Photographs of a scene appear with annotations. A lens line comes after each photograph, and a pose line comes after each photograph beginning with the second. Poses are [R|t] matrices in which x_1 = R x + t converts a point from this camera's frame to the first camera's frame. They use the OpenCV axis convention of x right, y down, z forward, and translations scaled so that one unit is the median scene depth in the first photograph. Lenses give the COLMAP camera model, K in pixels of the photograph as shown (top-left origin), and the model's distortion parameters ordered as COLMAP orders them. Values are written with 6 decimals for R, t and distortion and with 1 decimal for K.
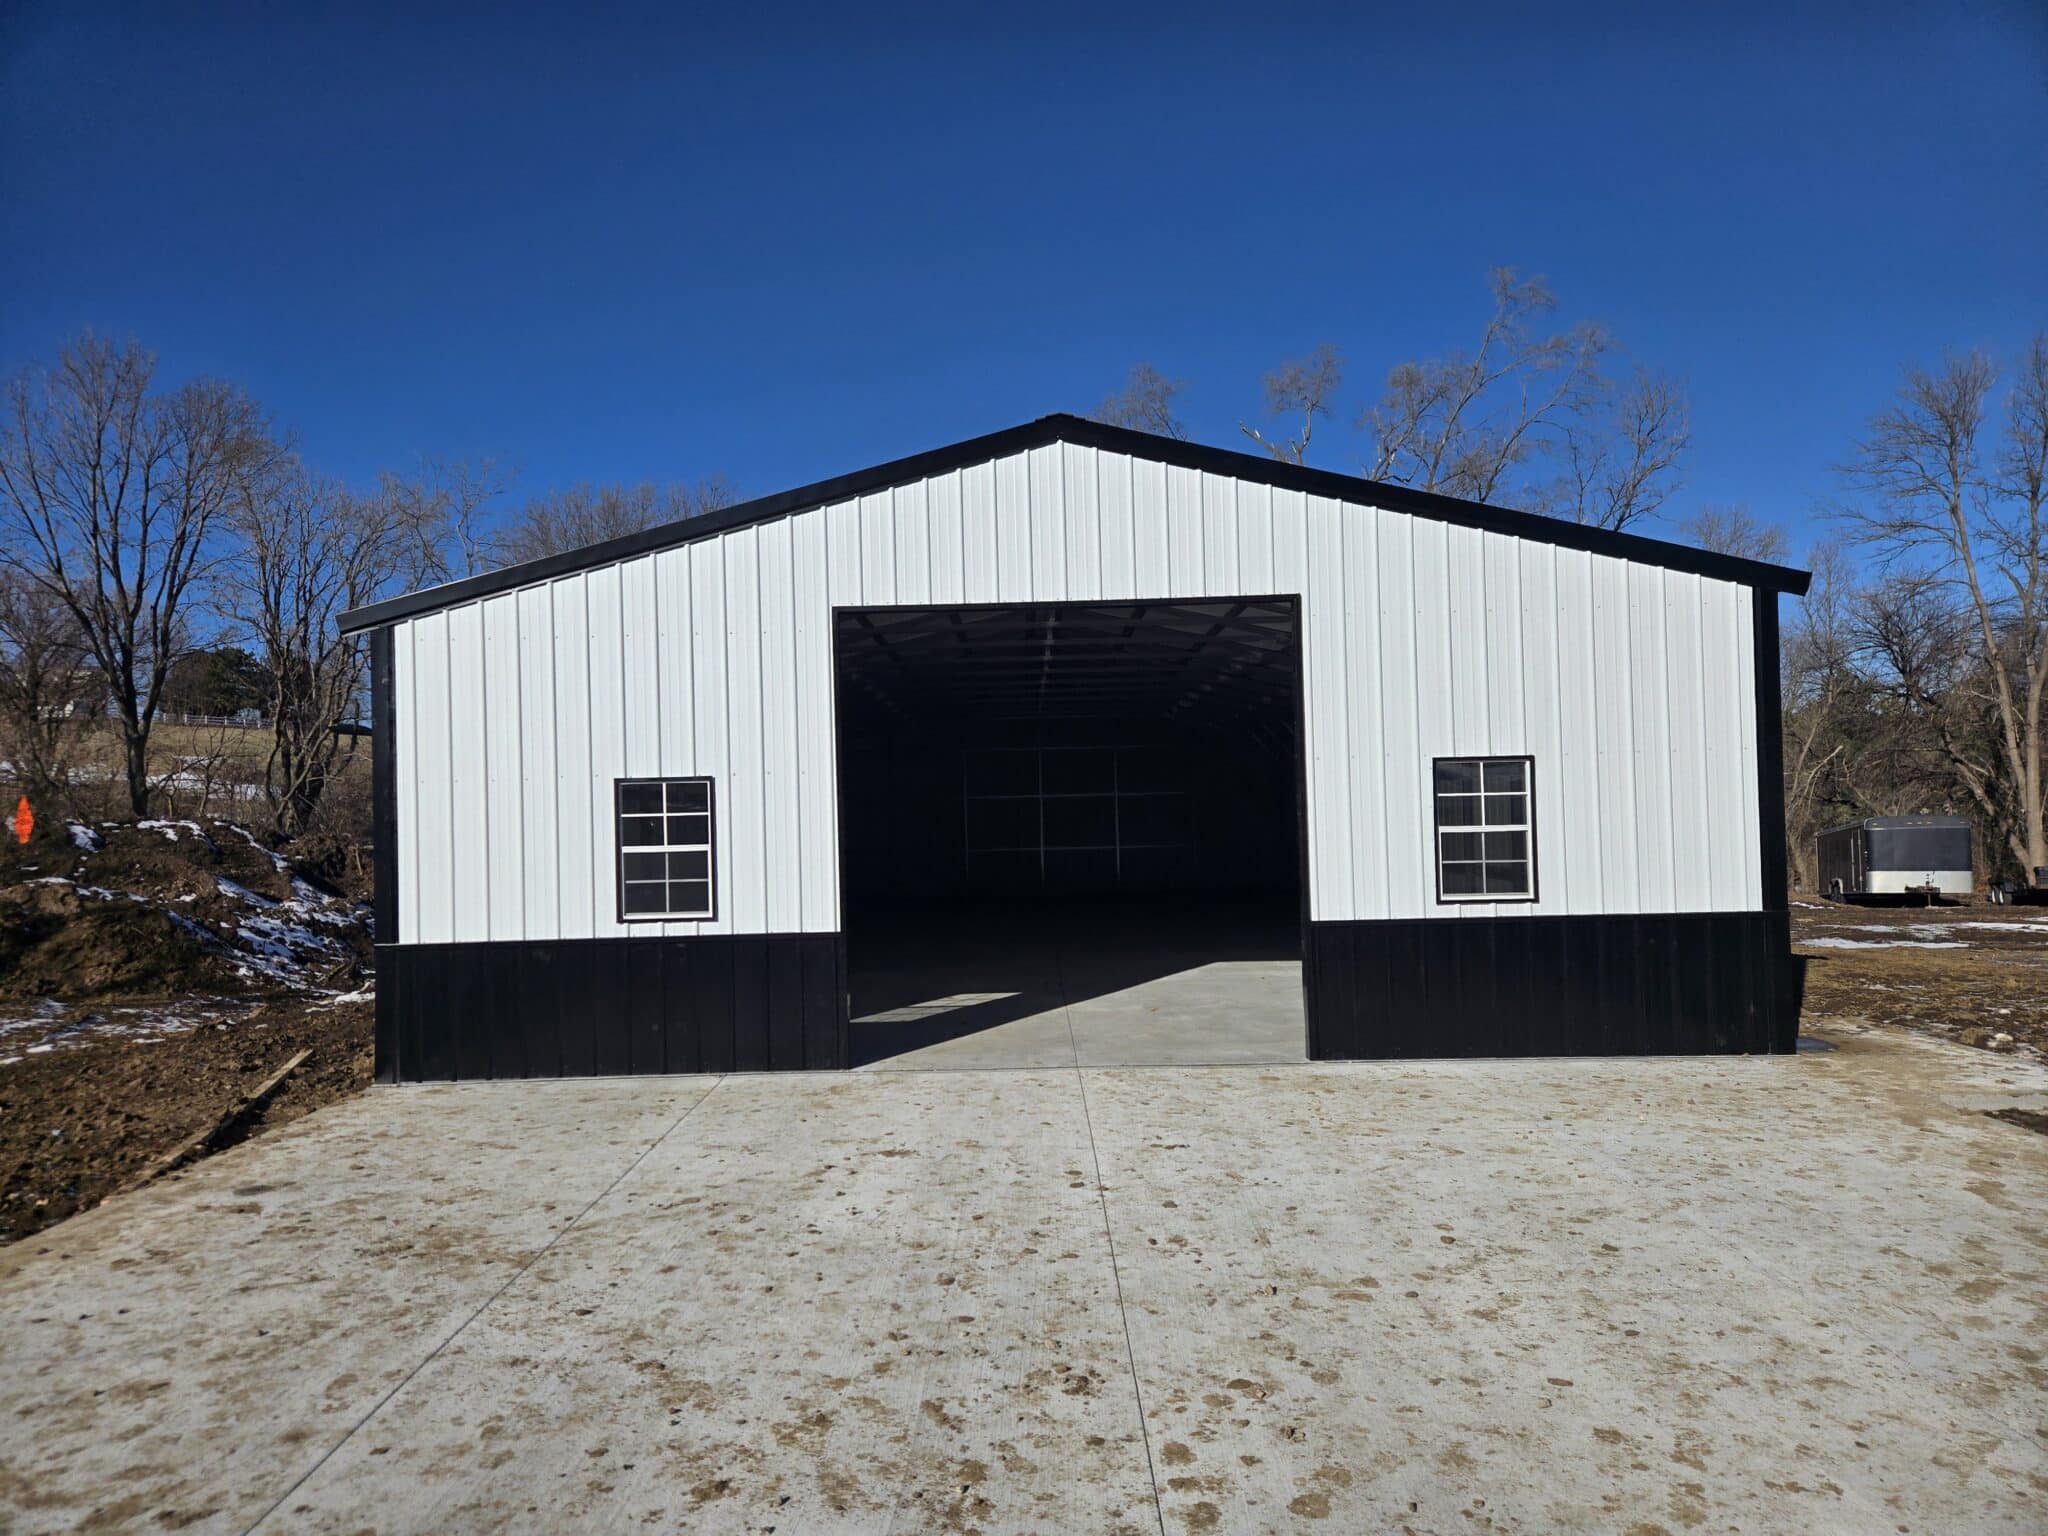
lens RADIAL K [[1380.0, 0, 1023.1], [0, 1380.0, 769.3], [0, 0, 1]] dist [0.028674, -0.016545]
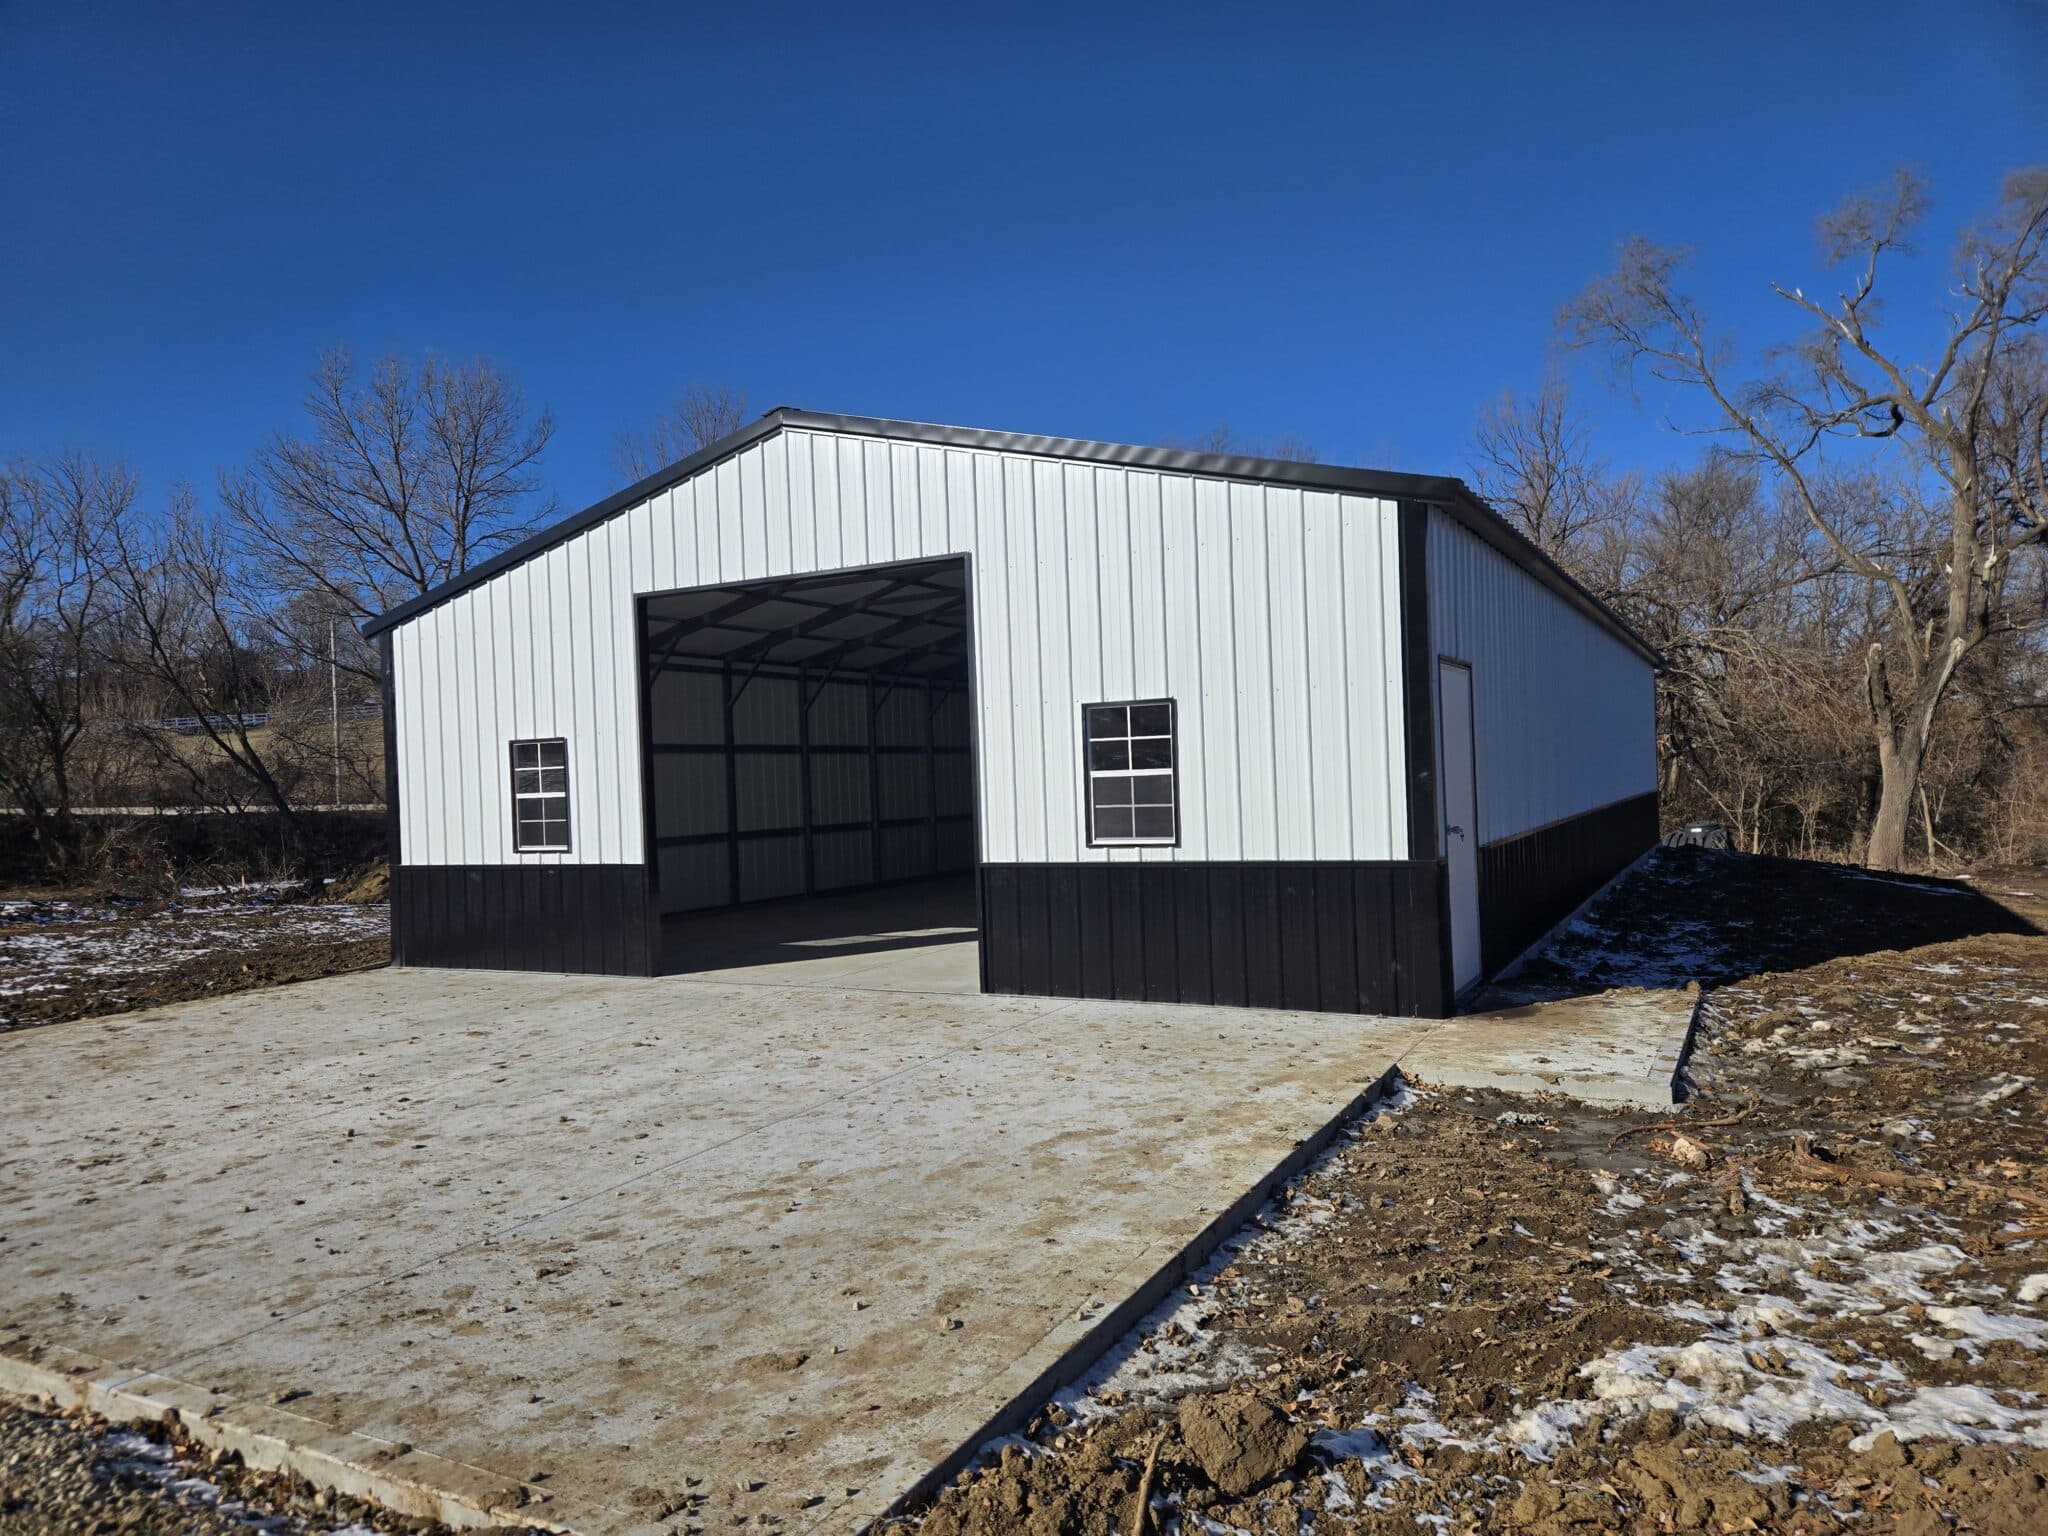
lens RADIAL K [[1380.0, 0, 1025.8], [0, 1380.0, 773.9], [0, 0, 1]] dist [0.028674, -0.016545]
pose [[0.885389, -0.009644, -0.464750, 0.725414], [0.027023, 0.999162, 0.030746, 0.010869], [0.464064, -0.039781, 0.884908, 0.086517]]
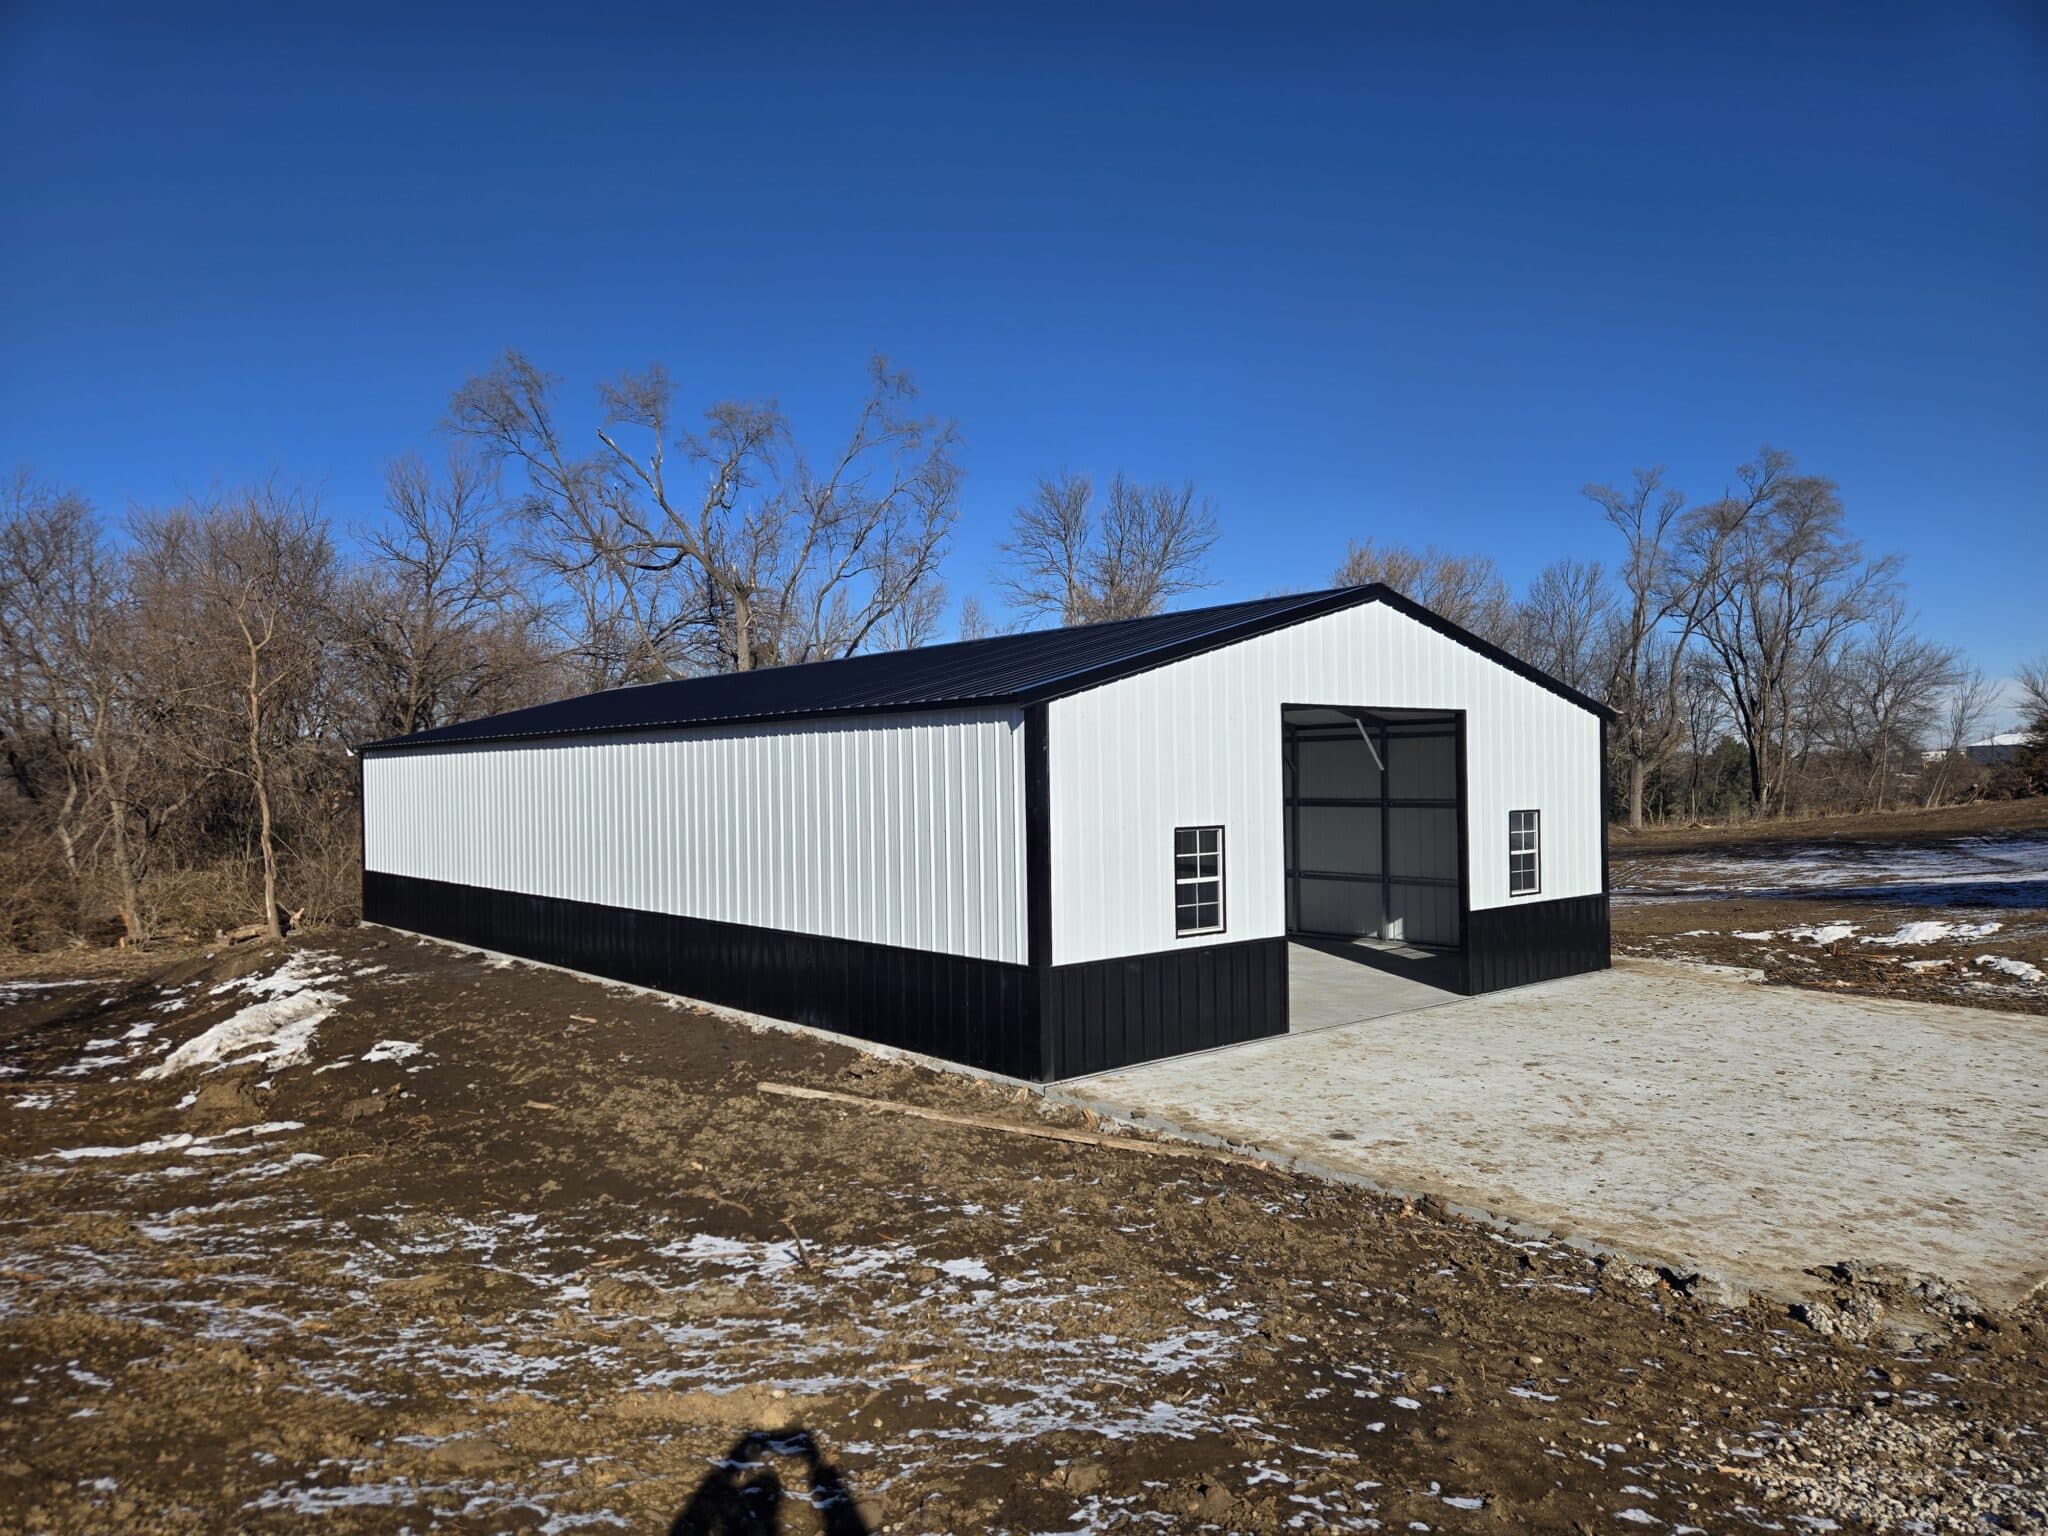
lens RADIAL K [[1380.0, 0, 1013.9], [0, 1380.0, 766.0], [0, 0, 1]] dist [0.028674, -0.016545]
pose [[0.754015, 0.021339, 0.656510, -1.258236], [-0.025654, 0.999666, -0.003029, -0.042716], [-0.656356, -0.014558, 0.754311, 0.127274]]
